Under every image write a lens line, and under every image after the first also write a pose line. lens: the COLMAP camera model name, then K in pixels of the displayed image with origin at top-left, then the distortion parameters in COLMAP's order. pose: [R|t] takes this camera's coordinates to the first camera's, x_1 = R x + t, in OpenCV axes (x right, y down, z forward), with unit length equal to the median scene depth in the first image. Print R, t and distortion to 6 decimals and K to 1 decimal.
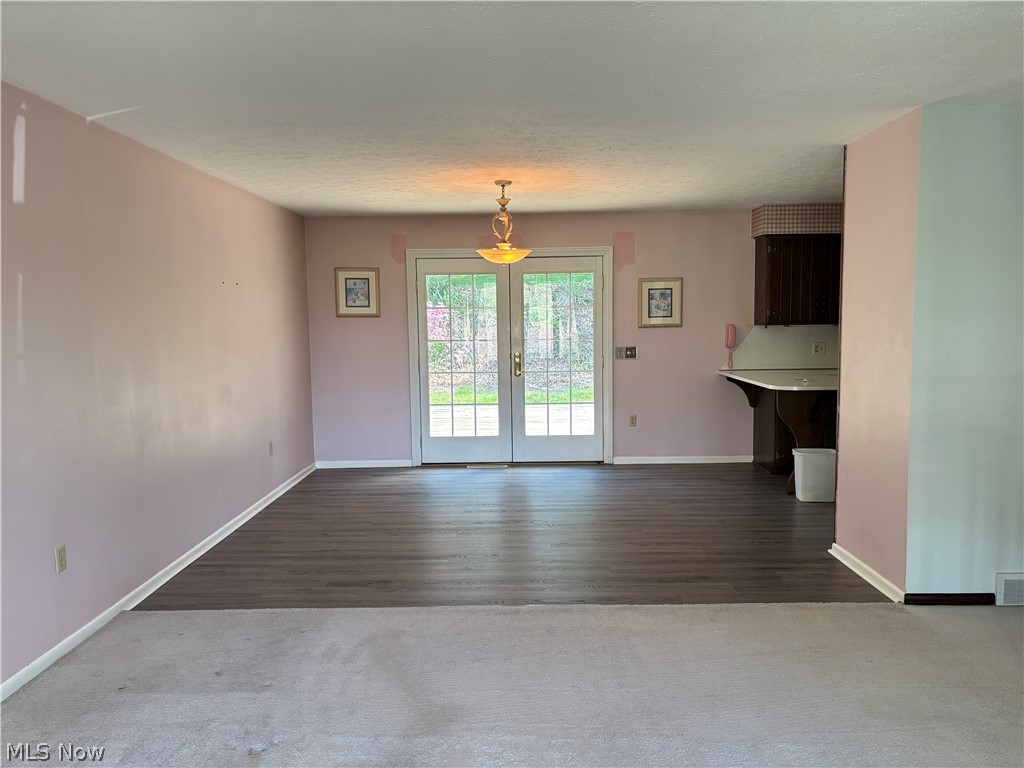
lens RADIAL K [[779.1, 0, 512.0], [0, 779.1, 384.0], [0, 0, 1]] dist [0.107095, -0.104776]
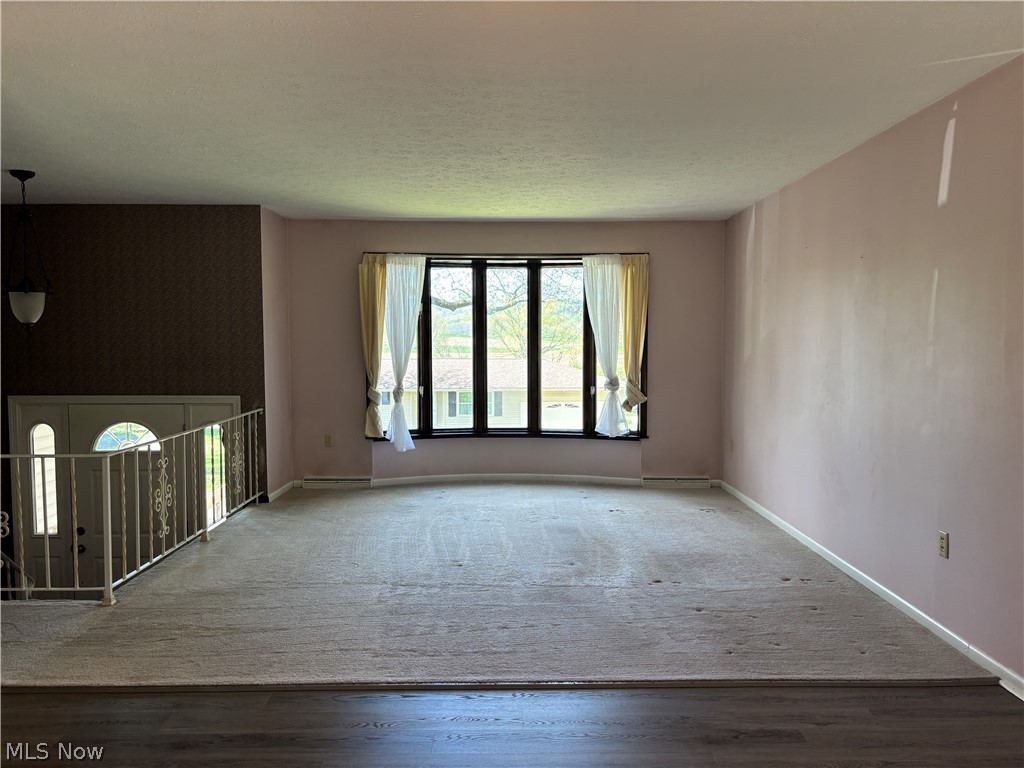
lens RADIAL K [[779.1, 0, 512.0], [0, 779.1, 384.0], [0, 0, 1]] dist [0.107095, -0.104776]
pose [[-0.999727, 0.015306, -0.017670, -0.000778], [0.012521, 0.988883, 0.148167, -0.116326], [0.019741, 0.147905, -0.988805, 1.624833]]
